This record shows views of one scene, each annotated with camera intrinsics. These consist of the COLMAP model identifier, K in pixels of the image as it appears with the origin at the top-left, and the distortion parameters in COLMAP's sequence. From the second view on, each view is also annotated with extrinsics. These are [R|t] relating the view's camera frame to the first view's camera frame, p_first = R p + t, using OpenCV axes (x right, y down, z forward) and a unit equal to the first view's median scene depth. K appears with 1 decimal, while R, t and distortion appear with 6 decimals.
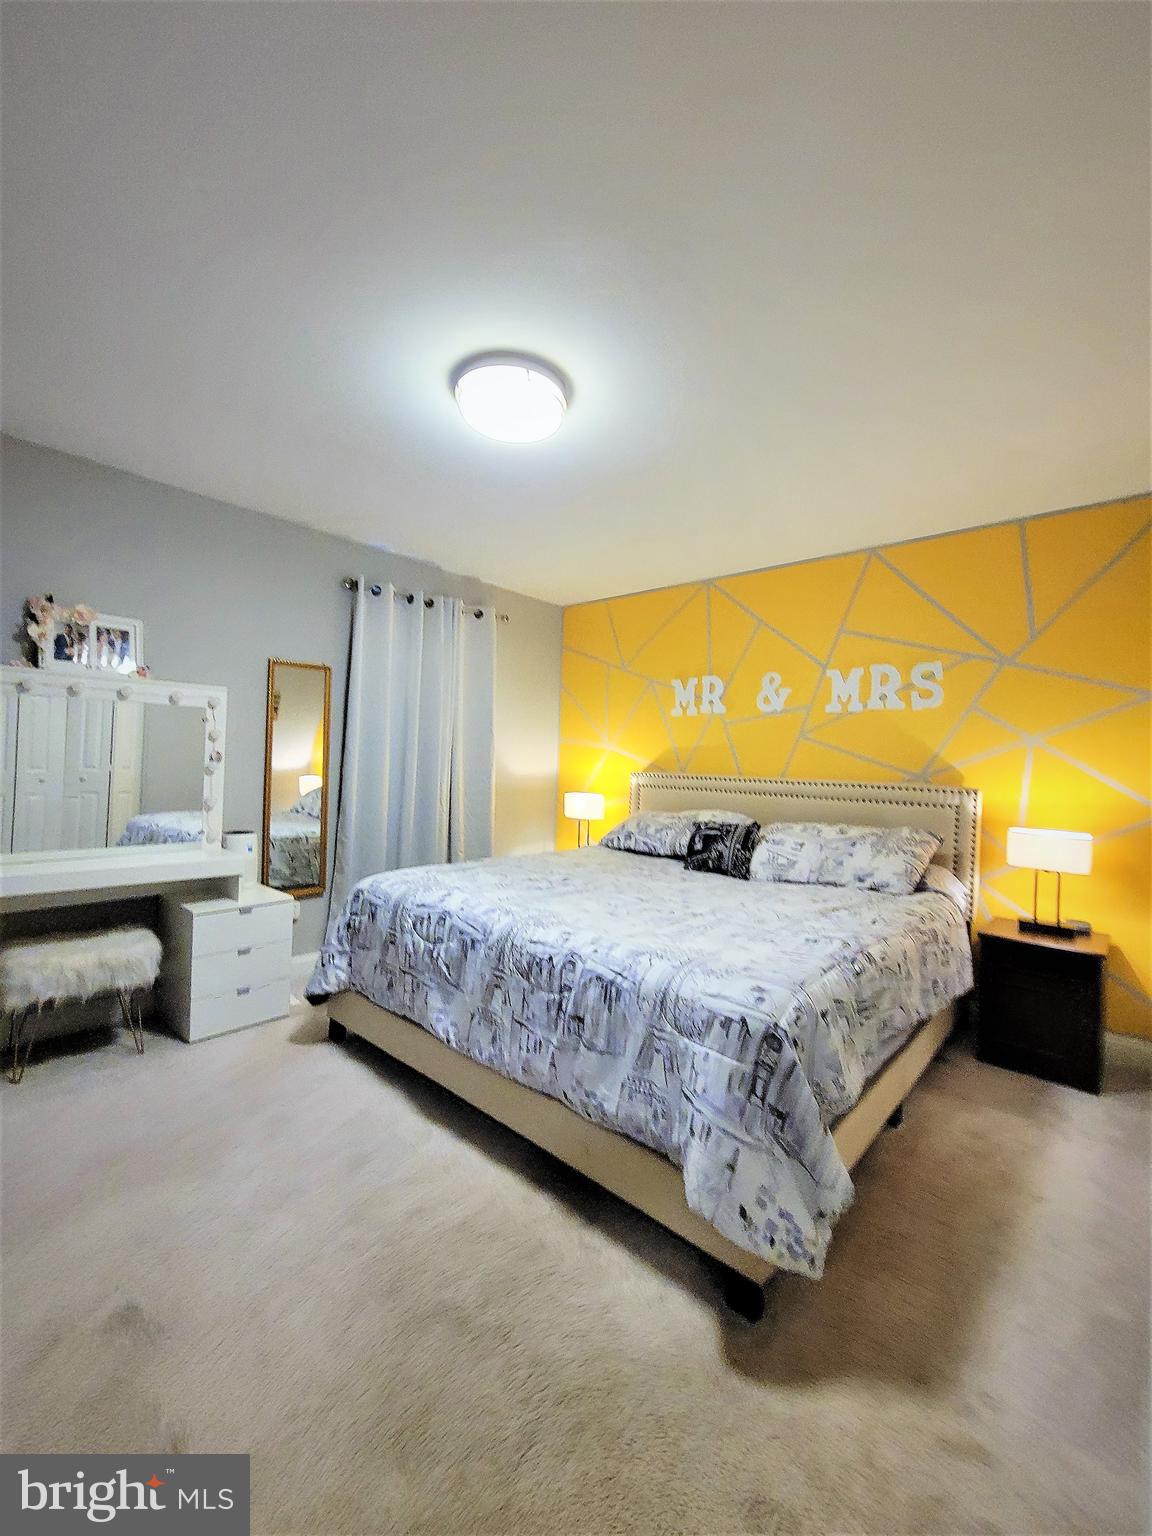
lens RADIAL K [[632.6, 0, 582.5], [0, 632.6, 760.4], [0, 0, 1]] dist [0.000685, -0.000164]
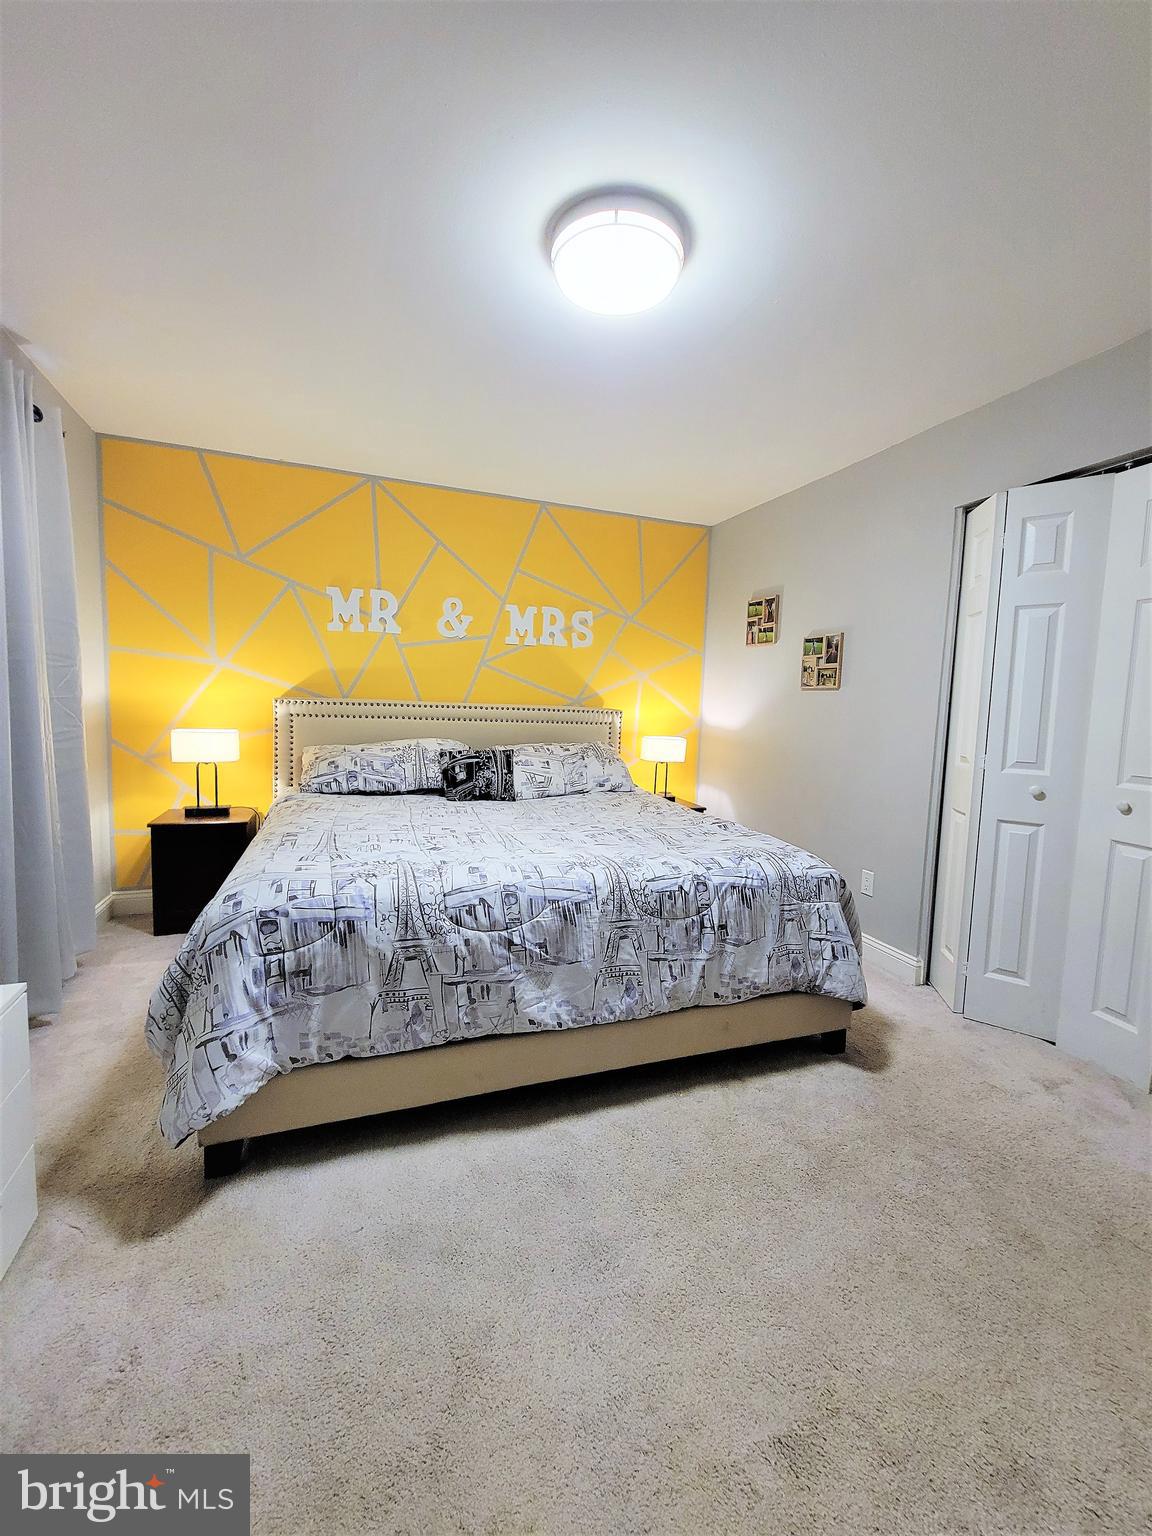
lens RADIAL K [[632.6, 0, 582.5], [0, 632.6, 760.4], [0, 0, 1]] dist [0.000685, -0.000164]
pose [[0.464417, -0.097948, 0.880184, -0.686593], [-0.022302, 0.992256, 0.122187, -0.014061], [-0.885336, -0.076375, 0.458636, 0.452968]]
